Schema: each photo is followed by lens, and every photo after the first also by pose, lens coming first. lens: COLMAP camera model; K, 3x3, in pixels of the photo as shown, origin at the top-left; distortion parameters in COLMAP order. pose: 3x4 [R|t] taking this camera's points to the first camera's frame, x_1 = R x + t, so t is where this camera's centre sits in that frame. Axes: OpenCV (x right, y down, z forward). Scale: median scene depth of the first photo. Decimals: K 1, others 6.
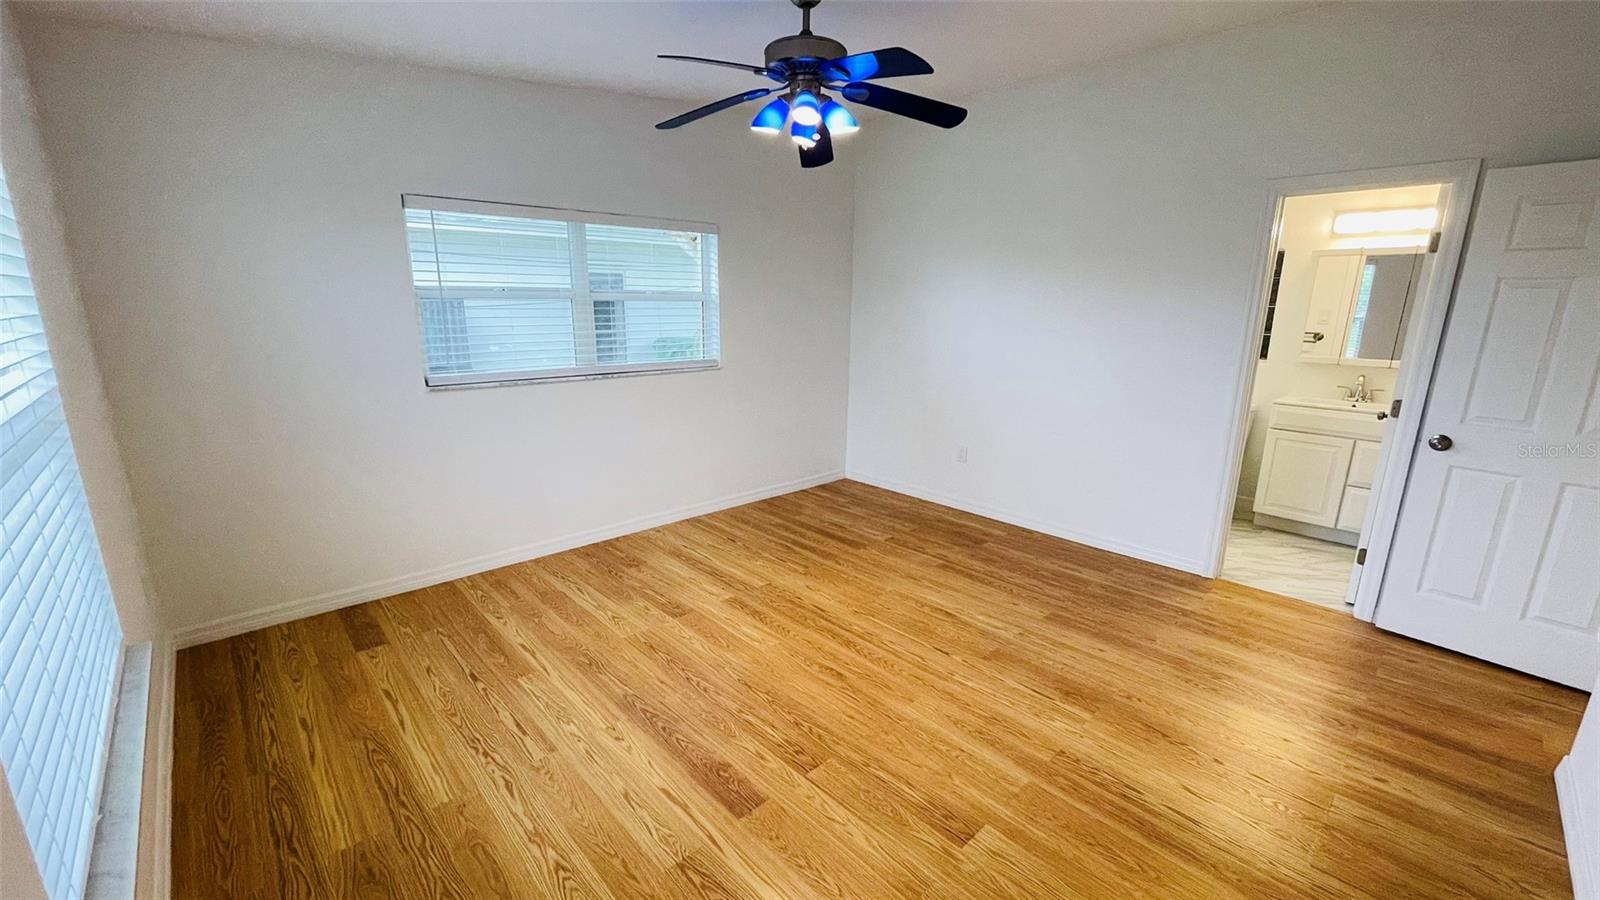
lens RADIAL K [[643.0, 0, 802.6], [0, 643.0, 455.0], [0, 0, 1]] dist [0.001108, 0.000341]
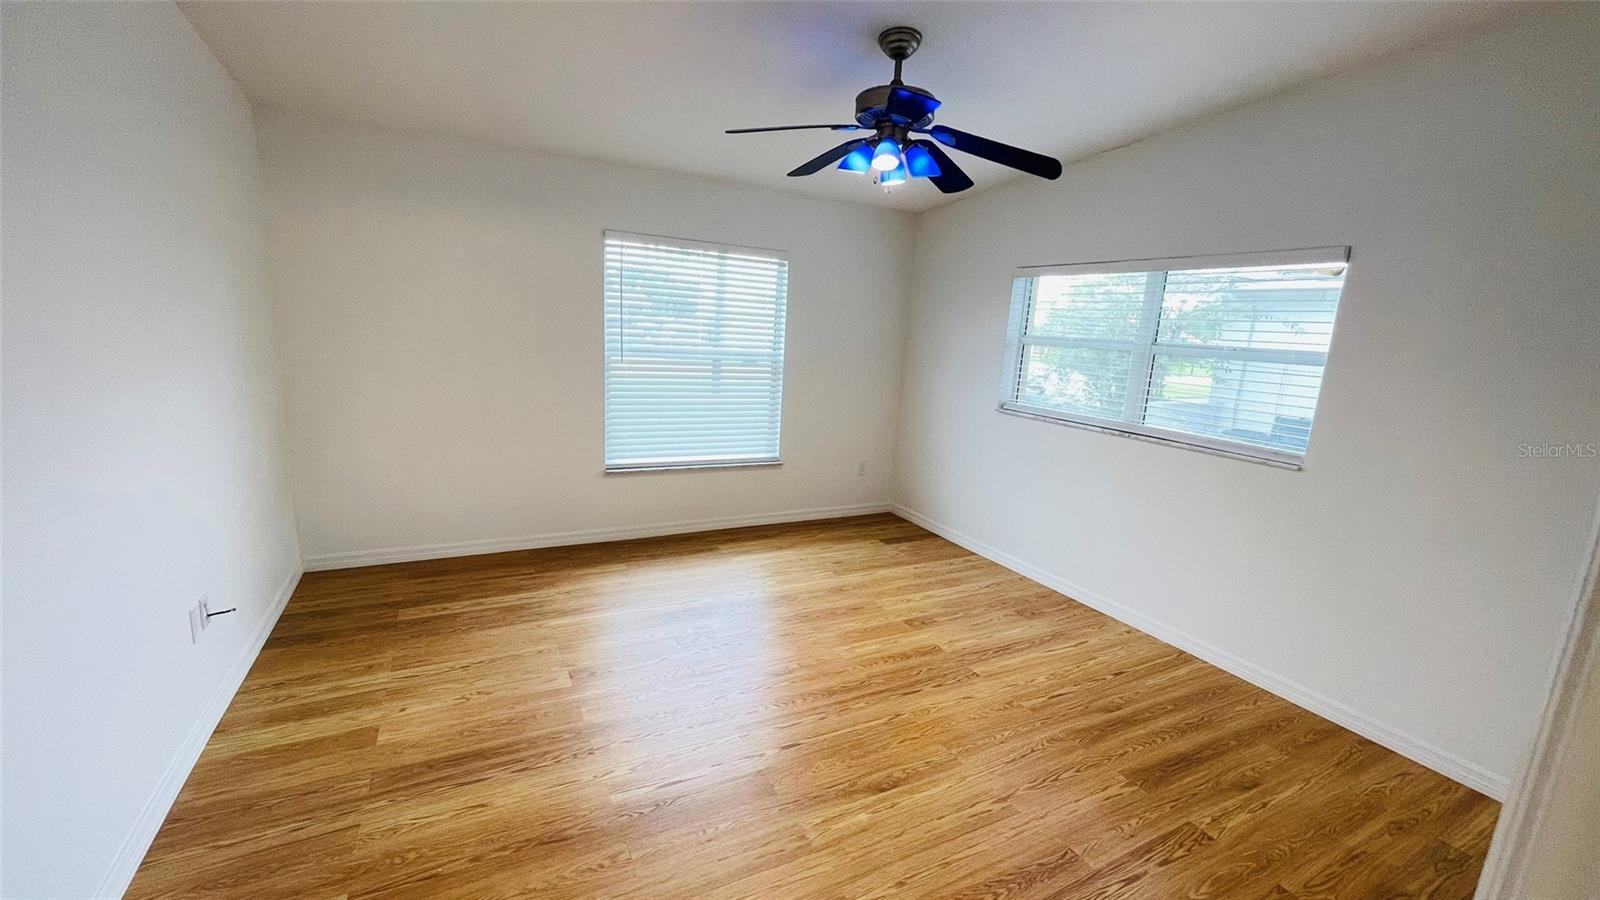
lens RADIAL K [[656.2, 0, 802.8], [0, 656.2, 454.8], [0, 0, 1]] dist [0.000844, 0.000668]
pose [[-0.259618, 0.165539, -0.951418, 0.705967], [-0.288356, 0.926966, 0.239970, -0.189201], [0.921656, 0.336648, -0.192923, 0.772339]]
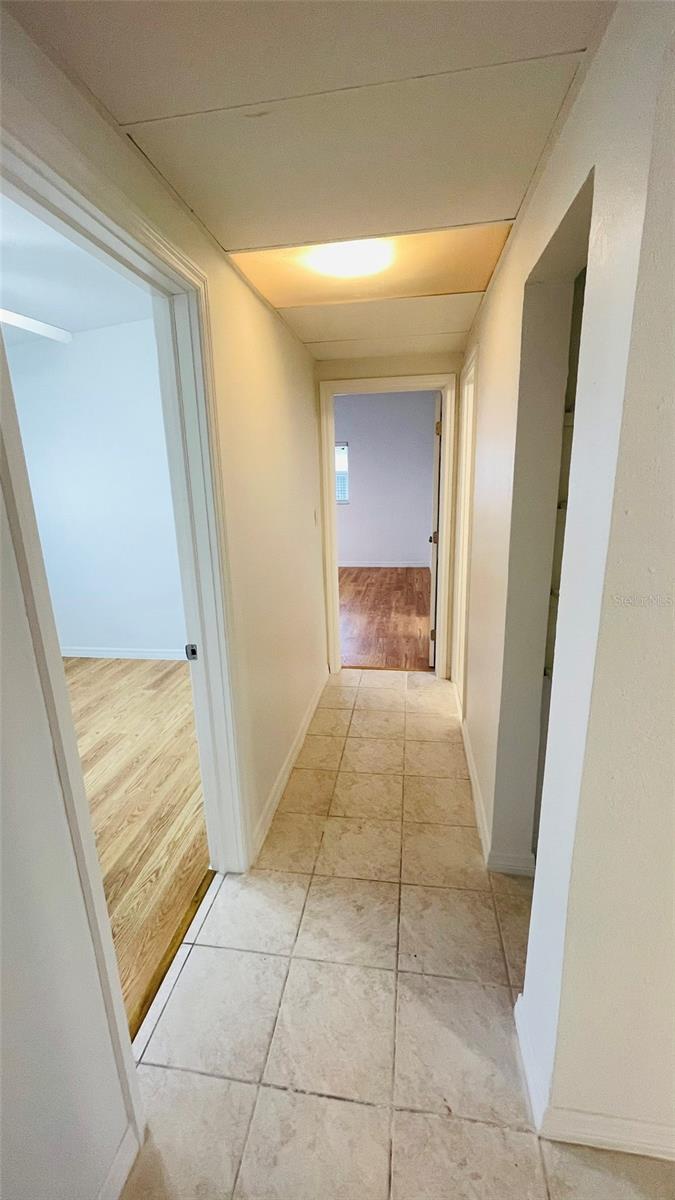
lens RADIAL K [[482.3, 0, 325.2], [0, 482.3, 598.6], [0, 0, 1]] dist [0.001108, 0.000341]
pose [[0.599752, 0.173109, -0.781236, 1.440441], [-0.155138, 0.982949, 0.098706, 0.049340], [0.785003, 0.062000, 0.616382, -0.139214]]
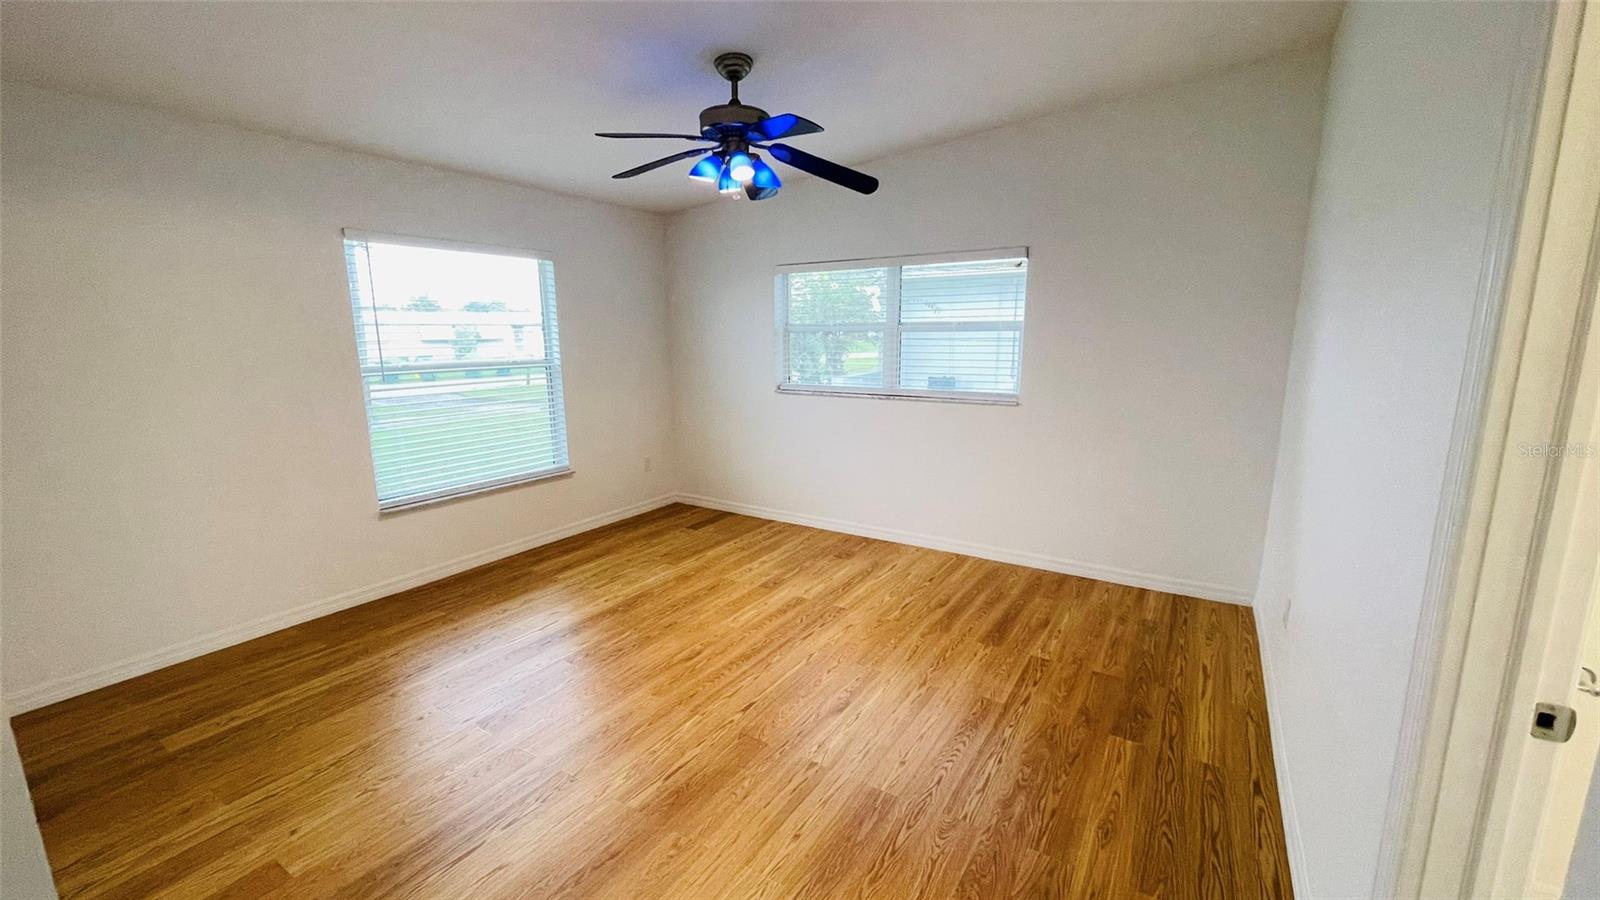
lens RADIAL K [[649.2, 0, 803.0], [0, 649.2, 455.3], [0, 0, 1]] dist [0.008262, 0.000376]
pose [[0.254495, 0.171895, -0.951674, 0.774891], [-0.222125, 0.968156, 0.115472, -0.122499], [0.941219, 0.182003, 0.284573, 0.545629]]
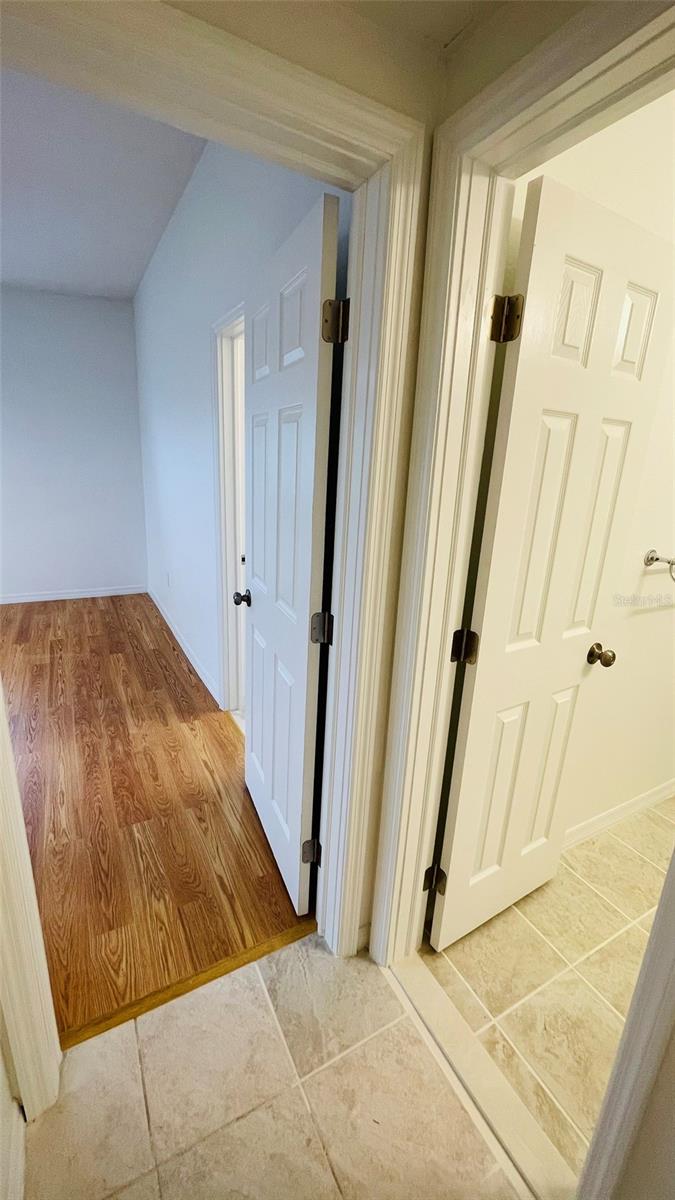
lens RADIAL K [[492.2, 0, 331.2], [0, 492.2, 598.8], [0, 0, 1]] dist [0.000844, 0.000668]
pose [[0.963827, 0.105360, -0.244821, 0.926762], [-0.096806, 0.994205, 0.046746, -0.044695], [0.248327, -0.021355, 0.968441, 0.244749]]
